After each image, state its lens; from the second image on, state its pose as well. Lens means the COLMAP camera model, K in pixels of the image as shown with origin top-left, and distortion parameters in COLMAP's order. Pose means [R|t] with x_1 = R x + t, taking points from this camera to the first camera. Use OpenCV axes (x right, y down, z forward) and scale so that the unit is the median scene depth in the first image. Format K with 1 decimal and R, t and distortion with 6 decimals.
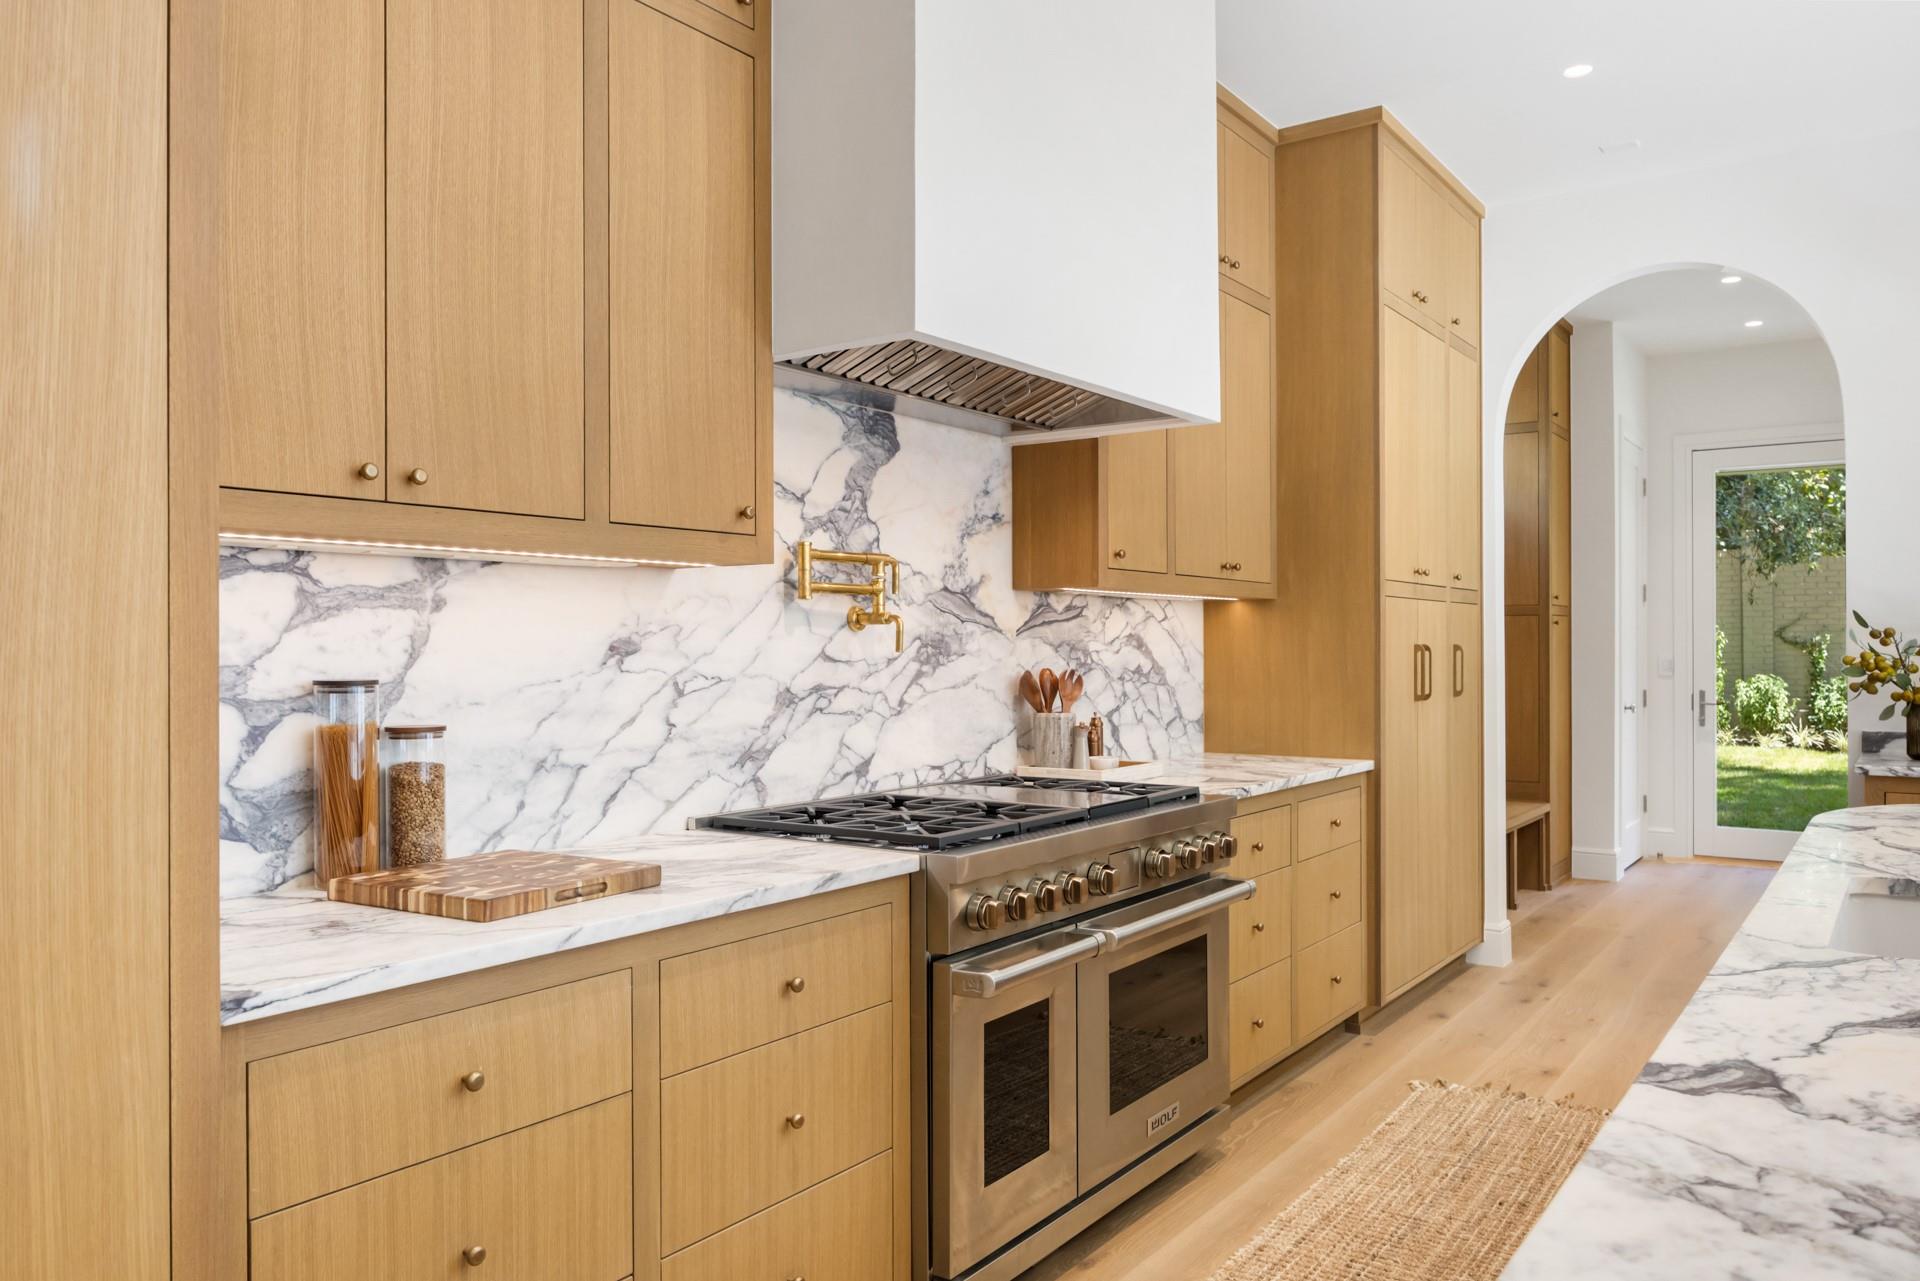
lens RADIAL K [[1391.6, 0, 961.2], [0, 1391.6, 639.5], [0, 0, 1]] dist [0.002640, 0.000232]
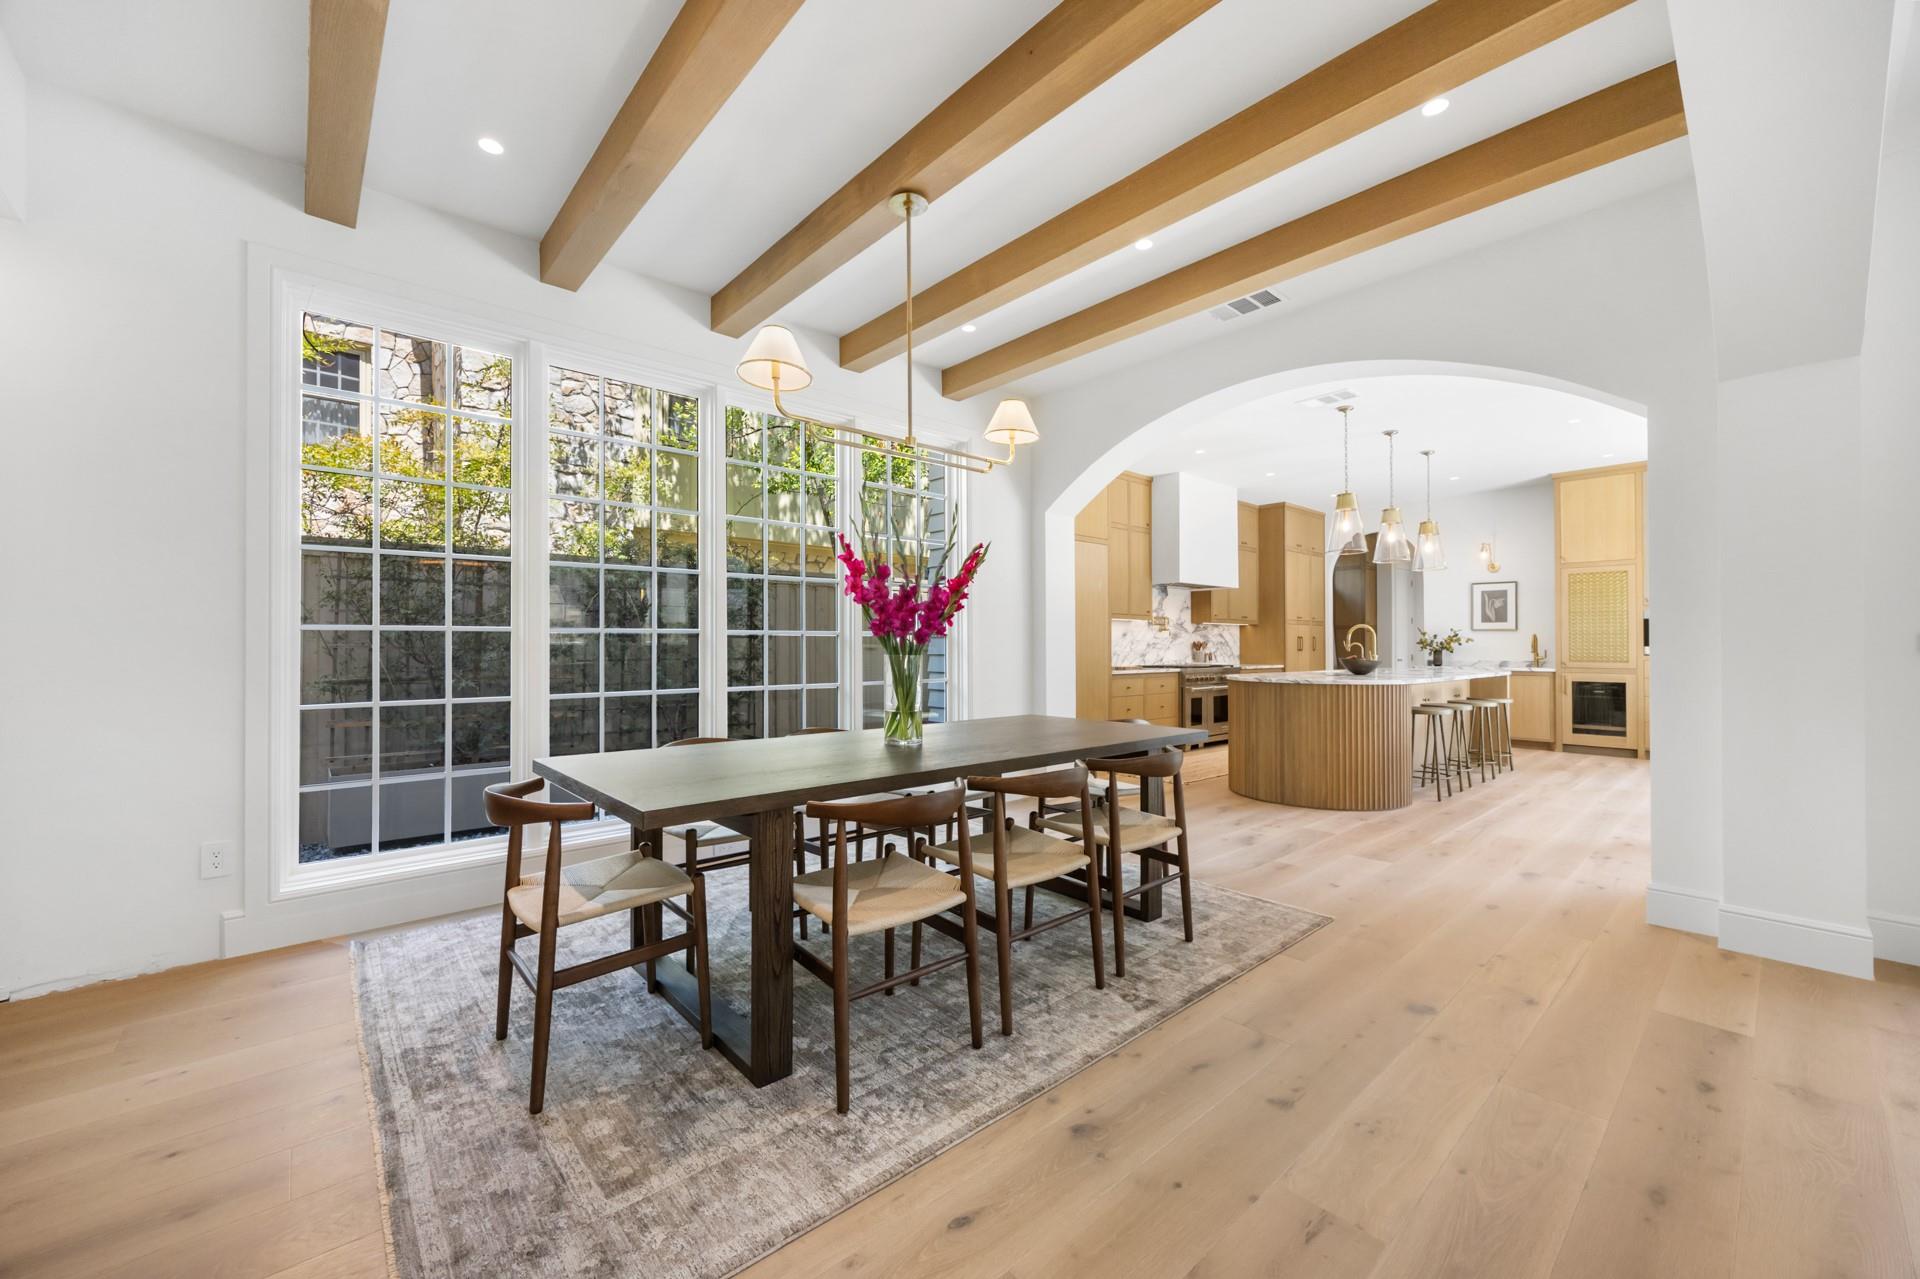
lens RADIAL K [[744.5, 0, 958.1], [0, 744.5, 636.8], [0, 0, 1]] dist [0.000609, 0.000038]
pose [[0.974358, -0.004909, -0.224949, -0.159059], [0.002057, 0.999915, -0.012908, 0.037862], [0.224993, 0.012115, 0.974285, -1.552841]]
